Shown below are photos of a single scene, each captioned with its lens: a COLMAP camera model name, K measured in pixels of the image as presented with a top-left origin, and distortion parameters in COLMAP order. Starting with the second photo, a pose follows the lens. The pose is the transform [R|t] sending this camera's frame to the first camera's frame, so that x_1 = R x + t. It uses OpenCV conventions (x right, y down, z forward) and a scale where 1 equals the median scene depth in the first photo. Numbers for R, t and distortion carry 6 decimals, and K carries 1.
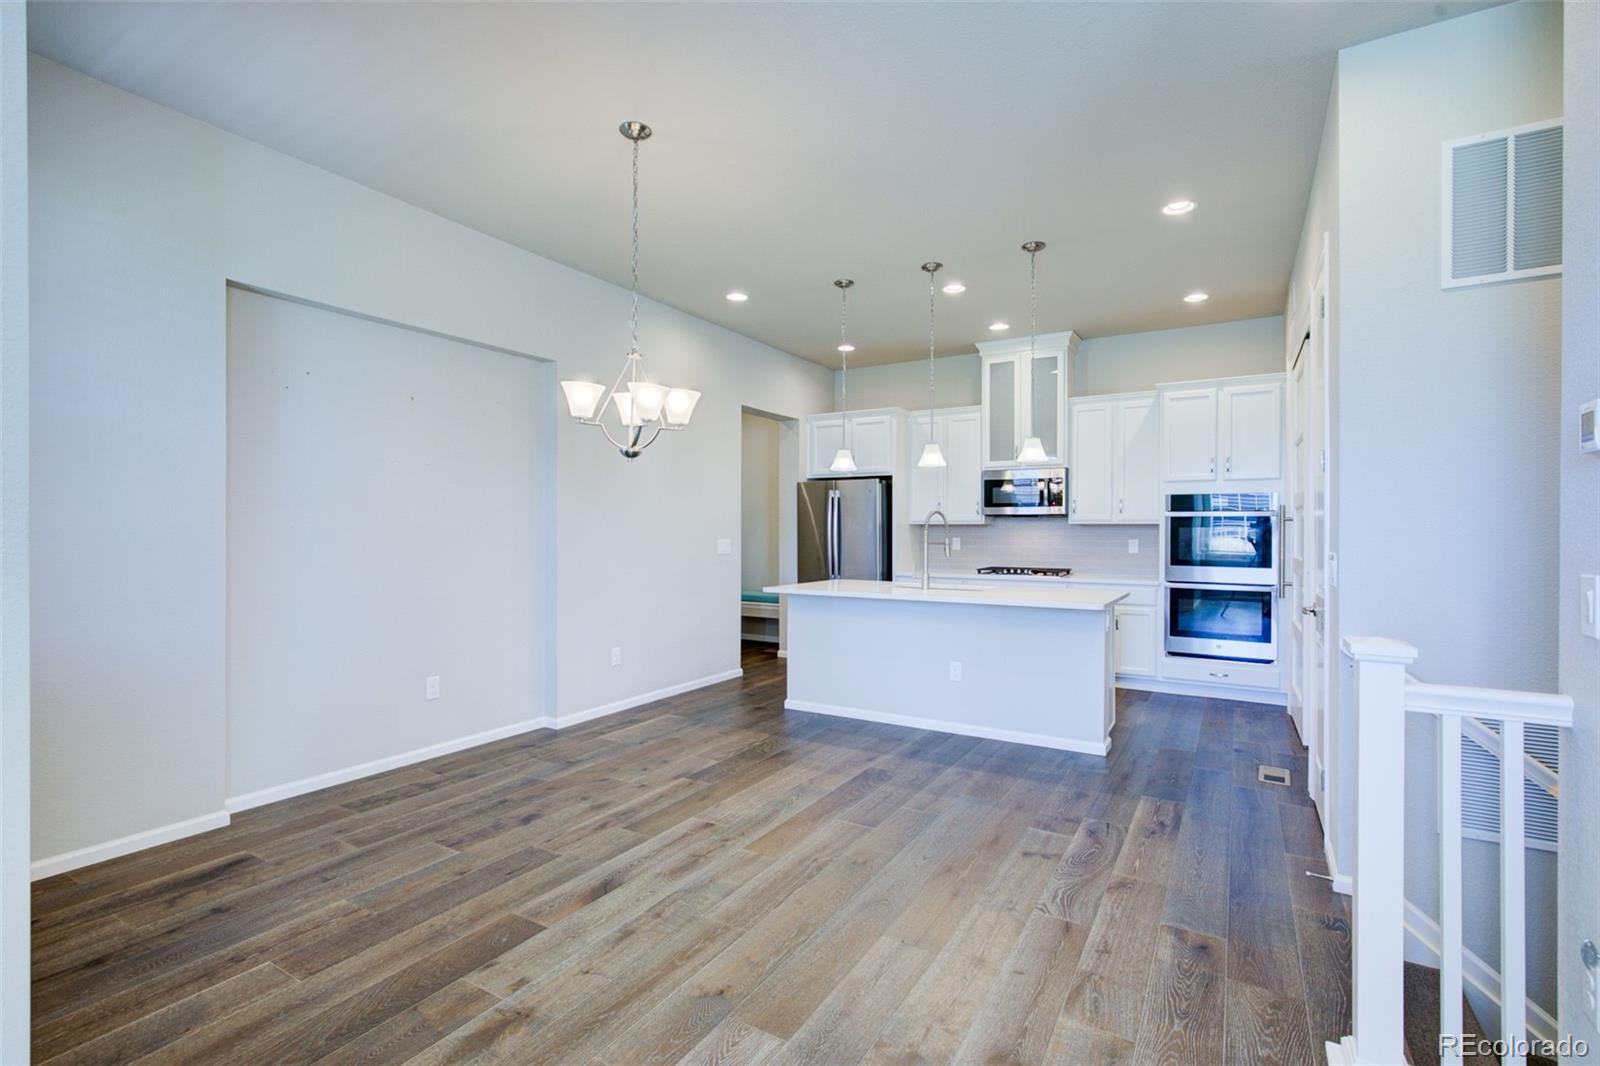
lens RADIAL K [[730.3, 0, 806.2], [0, 730.3, 528.4], [0, 0, 1]] dist [-0.004451, 0.000673]
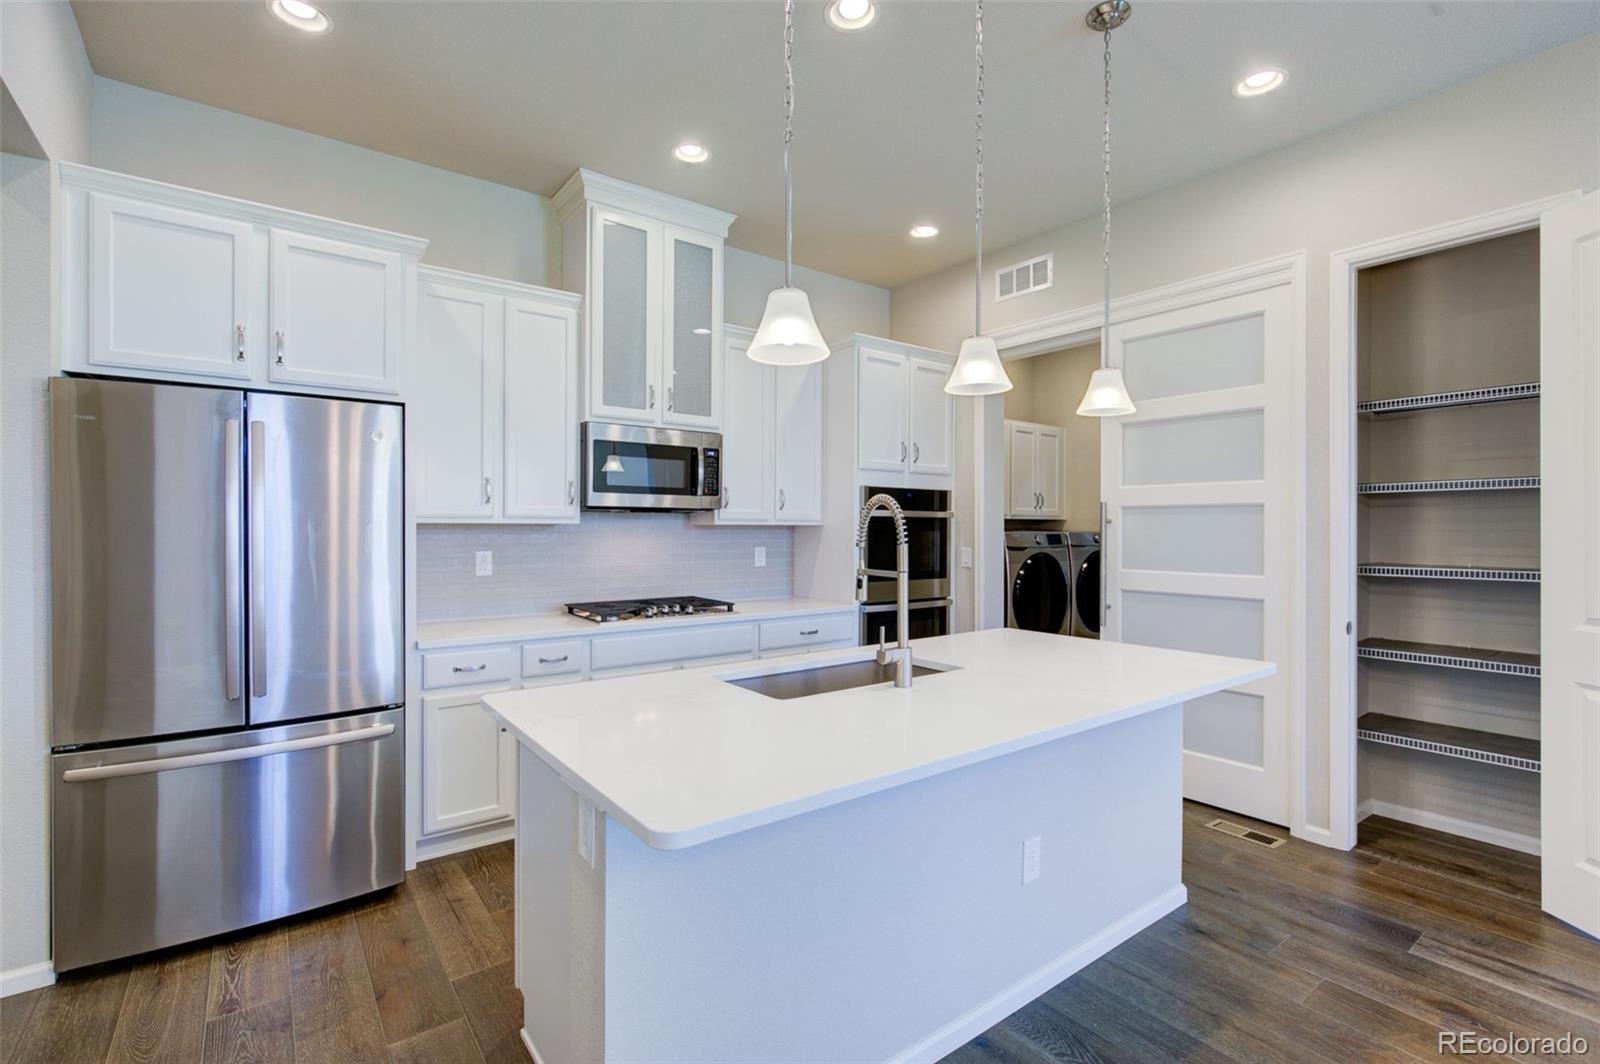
lens RADIAL K [[727.6, 0, 797.3], [0, 727.6, 530.7], [0, 0, 1]] dist [-0.001105, 0.000782]
pose [[0.376585, -0.004988, 0.926369, -0.282339], [-0.004661, 0.999963, 0.007279, -0.008809], [-0.926370, -0.007059, 0.376548, 1.039377]]
